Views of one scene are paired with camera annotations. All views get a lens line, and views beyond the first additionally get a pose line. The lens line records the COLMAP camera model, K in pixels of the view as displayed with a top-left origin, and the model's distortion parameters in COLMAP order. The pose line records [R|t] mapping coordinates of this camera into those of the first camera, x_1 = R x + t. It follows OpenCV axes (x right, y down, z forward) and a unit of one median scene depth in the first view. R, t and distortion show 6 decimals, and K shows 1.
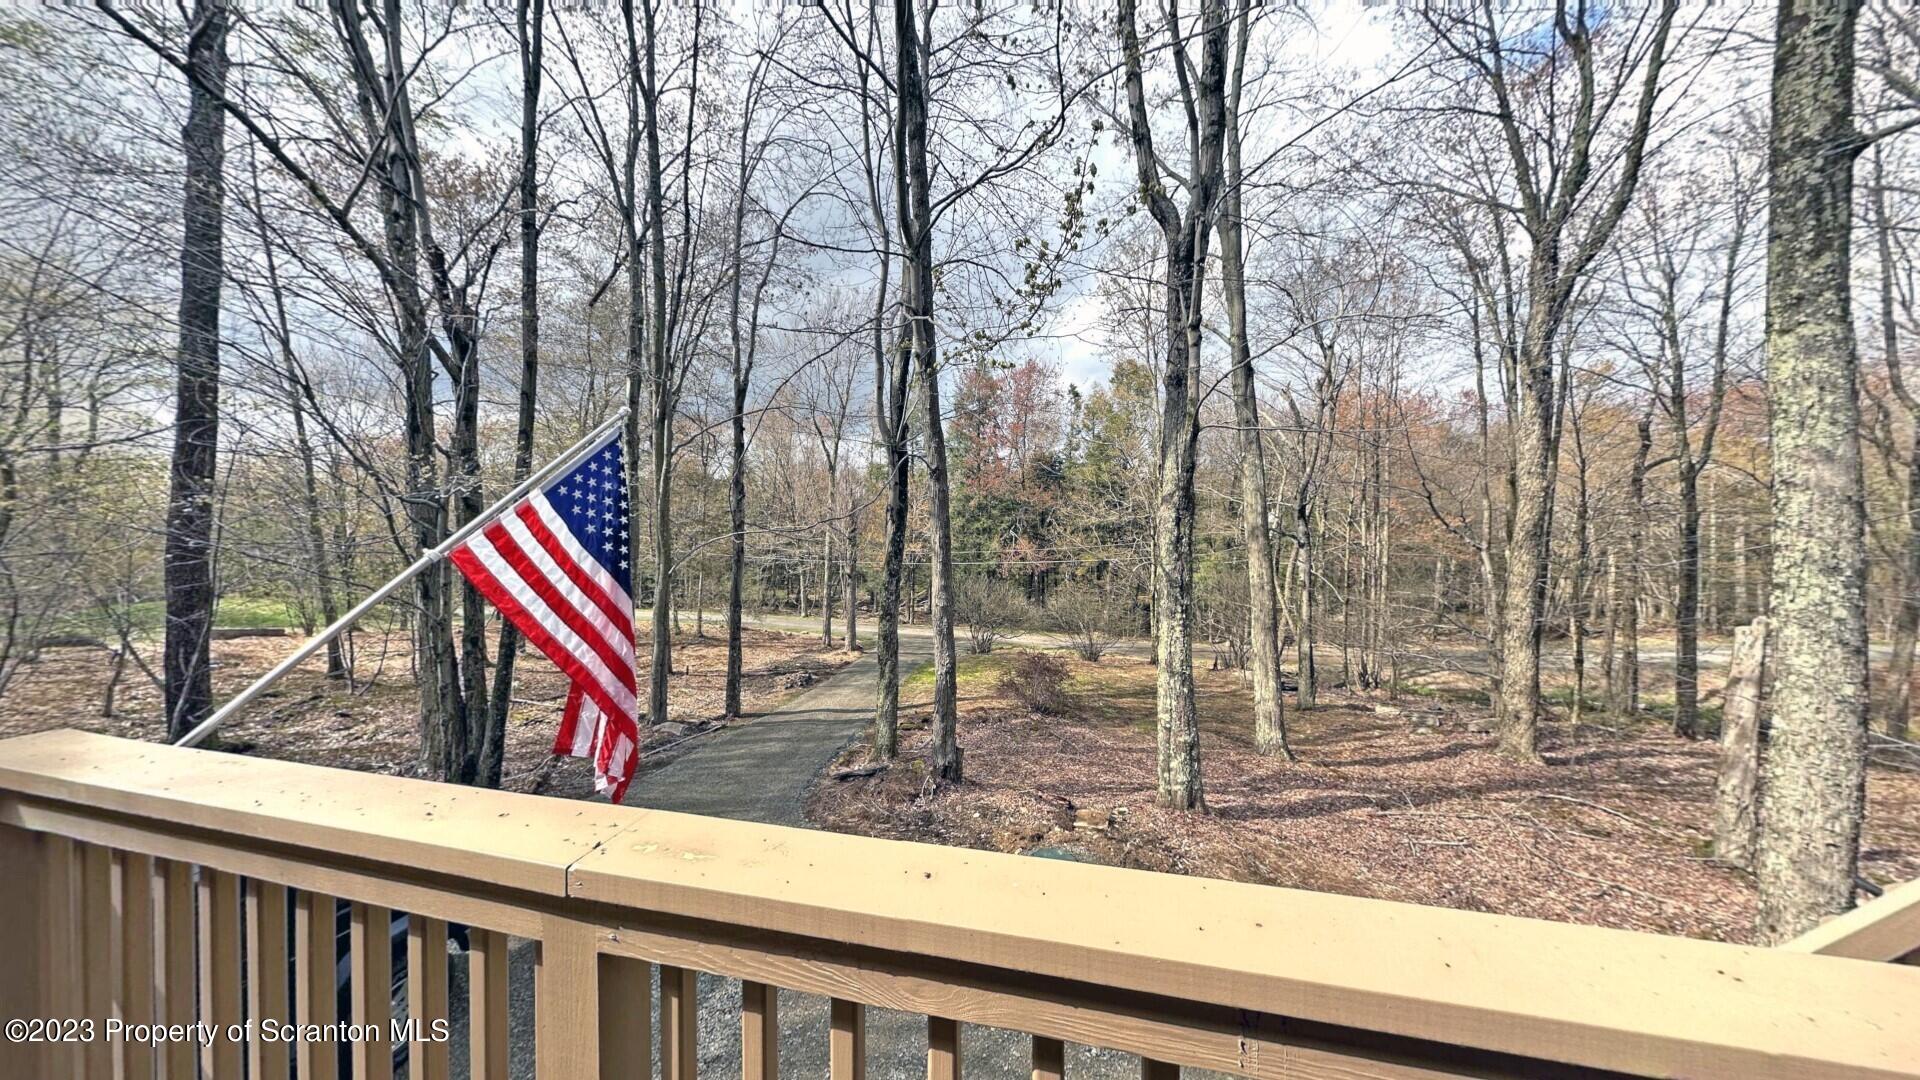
lens RADIAL K [[844.8, 0, 959.9], [0, 844.8, 546.1], [0, 0, 1]] dist [0.000086, -0.000082]
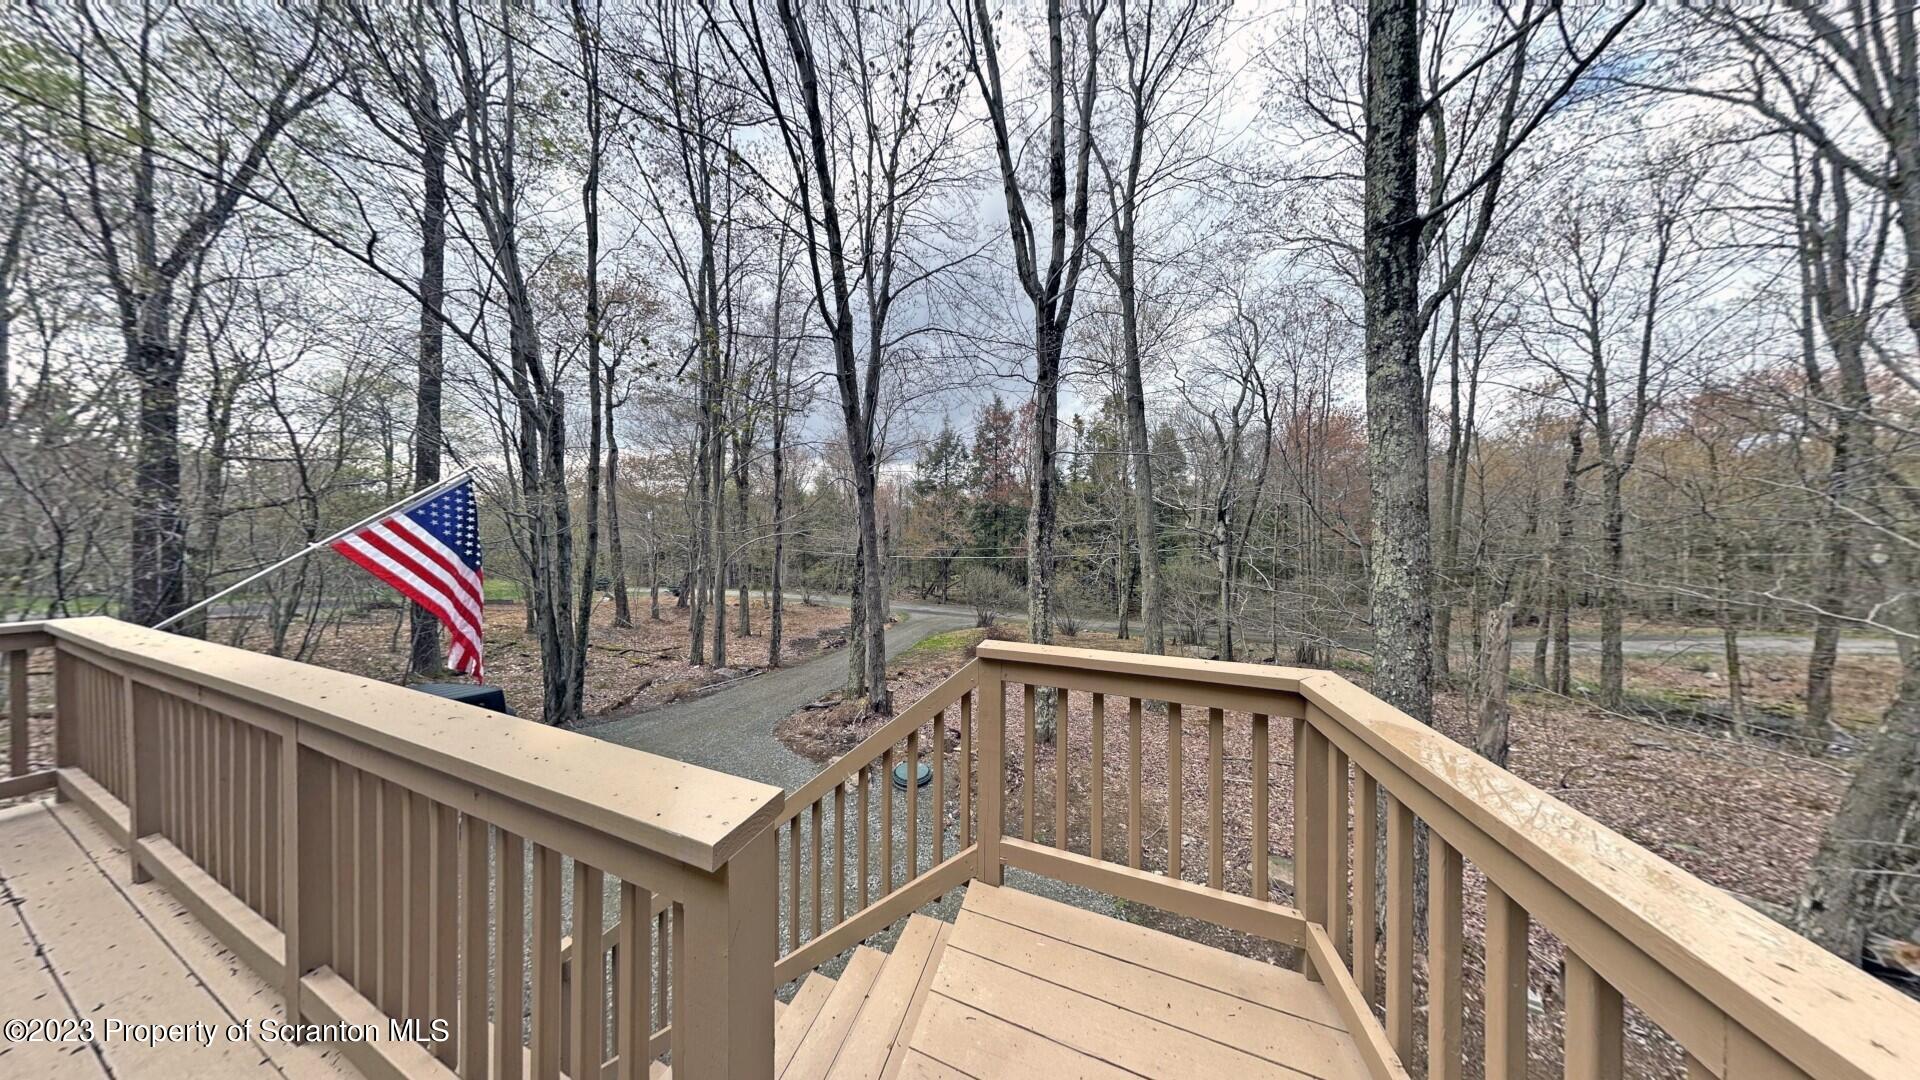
lens RADIAL K [[702.9, 0, 960.2], [0, 702.9, 545.0], [0, 0, 1]] dist [-0.000089, -0.000073]
pose [[0.979508, -0.000727, -0.201404, 0.595001], [0.000836, 1.000000, 0.000459, 0.003921], [0.201403, -0.000618, 0.979508, -0.165462]]
